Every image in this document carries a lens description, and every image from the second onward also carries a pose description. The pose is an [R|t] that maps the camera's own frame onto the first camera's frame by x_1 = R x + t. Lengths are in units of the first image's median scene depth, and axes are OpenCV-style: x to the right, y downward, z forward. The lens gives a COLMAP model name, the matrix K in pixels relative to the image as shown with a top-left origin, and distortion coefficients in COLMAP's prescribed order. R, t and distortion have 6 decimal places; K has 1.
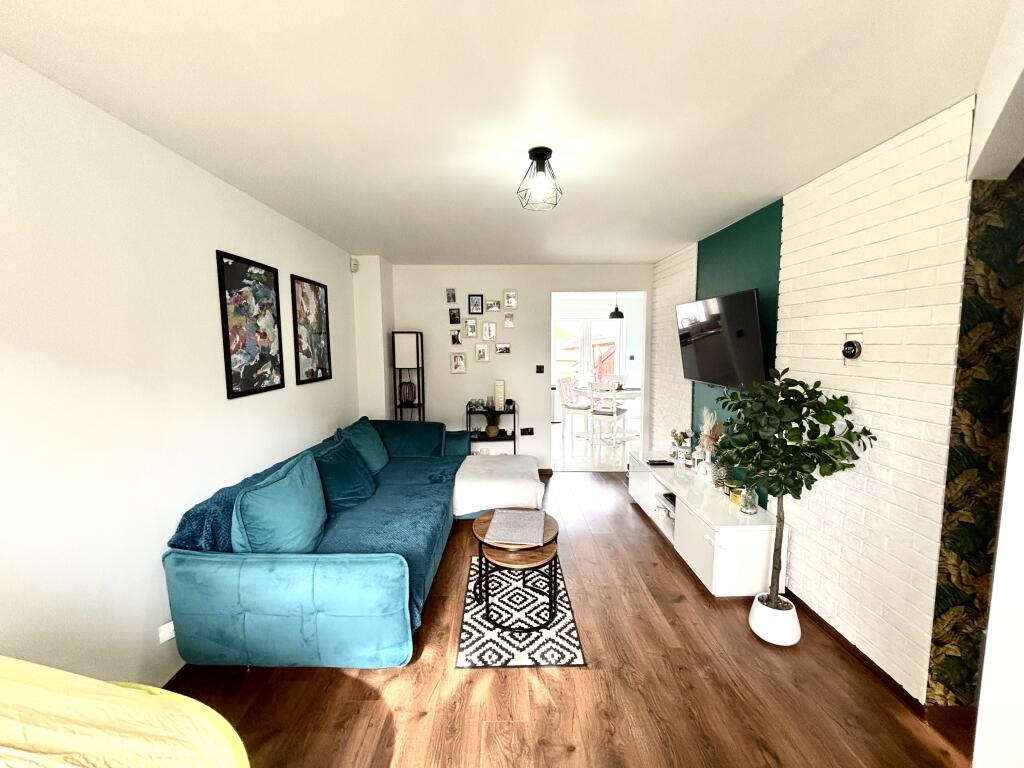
lens RADIAL K [[416.9, 0, 510.0], [0, 416.9, 382.7], [0, 0, 1]] dist [0.000052, -0.000032]
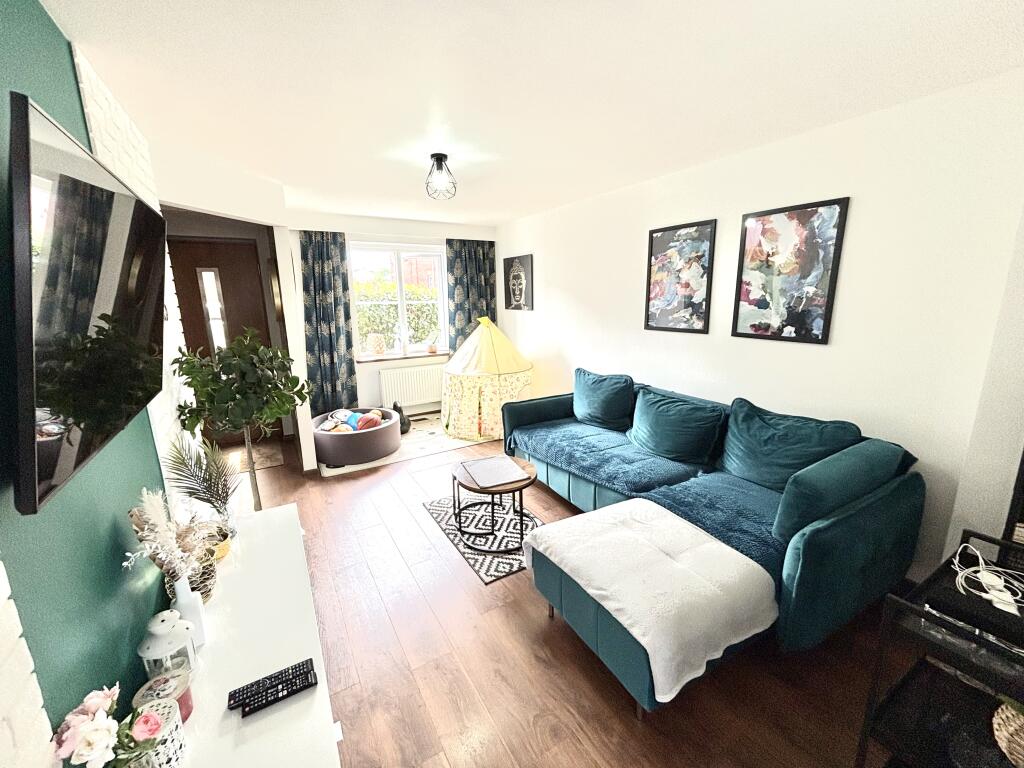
lens RADIAL K [[416.9, 0, 514.8], [0, 416.9, 386.7], [0, 0, 1]] dist [0.000052, -0.000032]
pose [[-0.866605, 0.127747, -0.482366, 0.451601], [-0.026189, 0.953698, 0.299623, -0.181380], [0.498308, 0.272287, -0.823134, 1.812069]]
